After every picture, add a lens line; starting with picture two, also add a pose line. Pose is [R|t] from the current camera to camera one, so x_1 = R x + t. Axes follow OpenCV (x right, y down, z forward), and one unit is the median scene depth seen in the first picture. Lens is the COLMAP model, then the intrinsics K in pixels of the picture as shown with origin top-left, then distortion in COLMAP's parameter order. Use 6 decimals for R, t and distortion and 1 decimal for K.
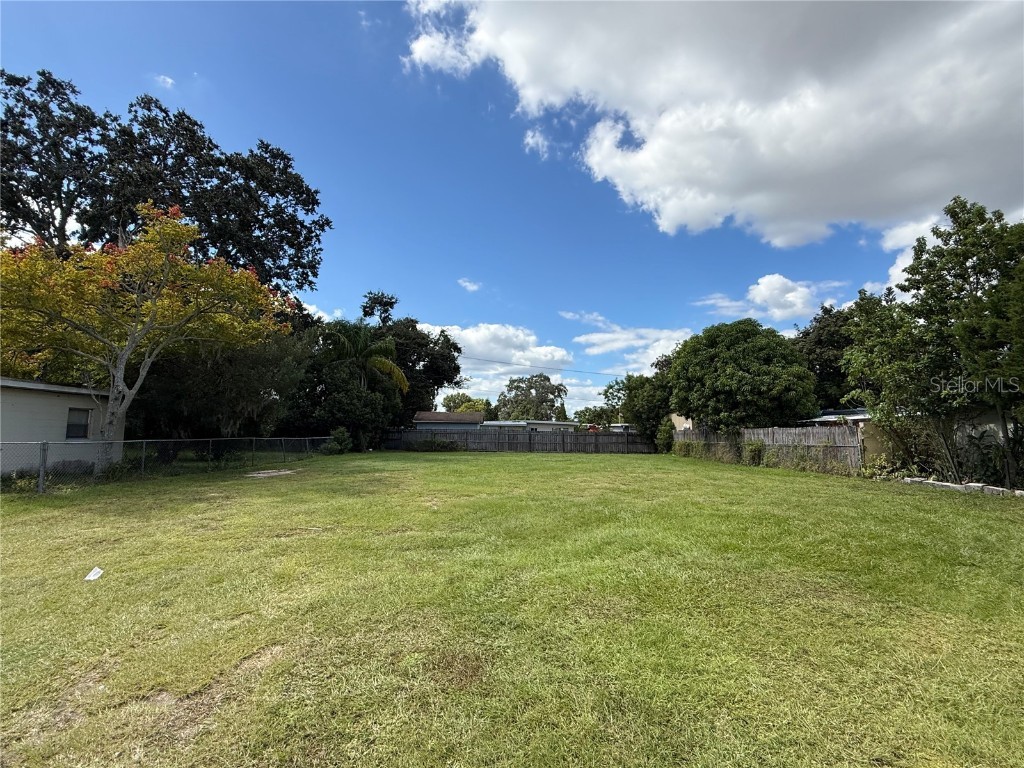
lens RADIAL K [[485.9, 0, 519.3], [0, 485.9, 387.9], [0, 0, 1]] dist [-0.004594, 0.000366]
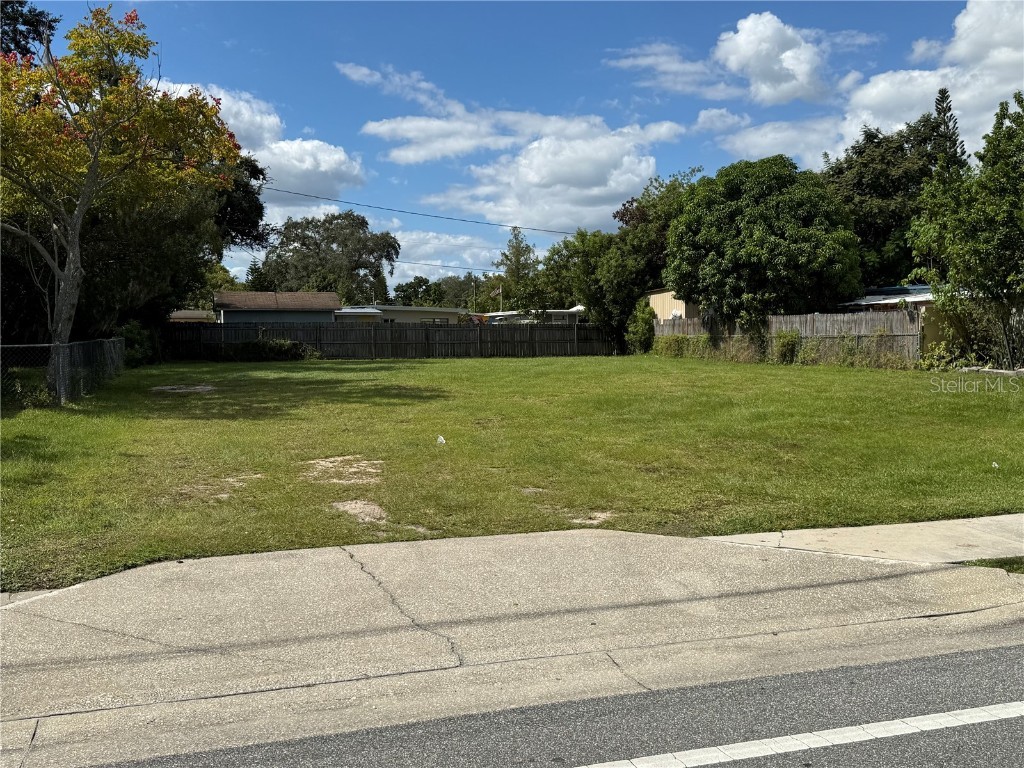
lens RADIAL K [[1009.2, 0, 509.9], [0, 1009.2, 416.7], [0, 0, 1]] dist [0.047906, 0.000000]
pose [[0.966494, -0.036537, 0.254075, -0.292480], [-0.009500, 0.984048, 0.177648, -0.031617], [-0.256513, -0.174109, 0.950730, -0.350797]]
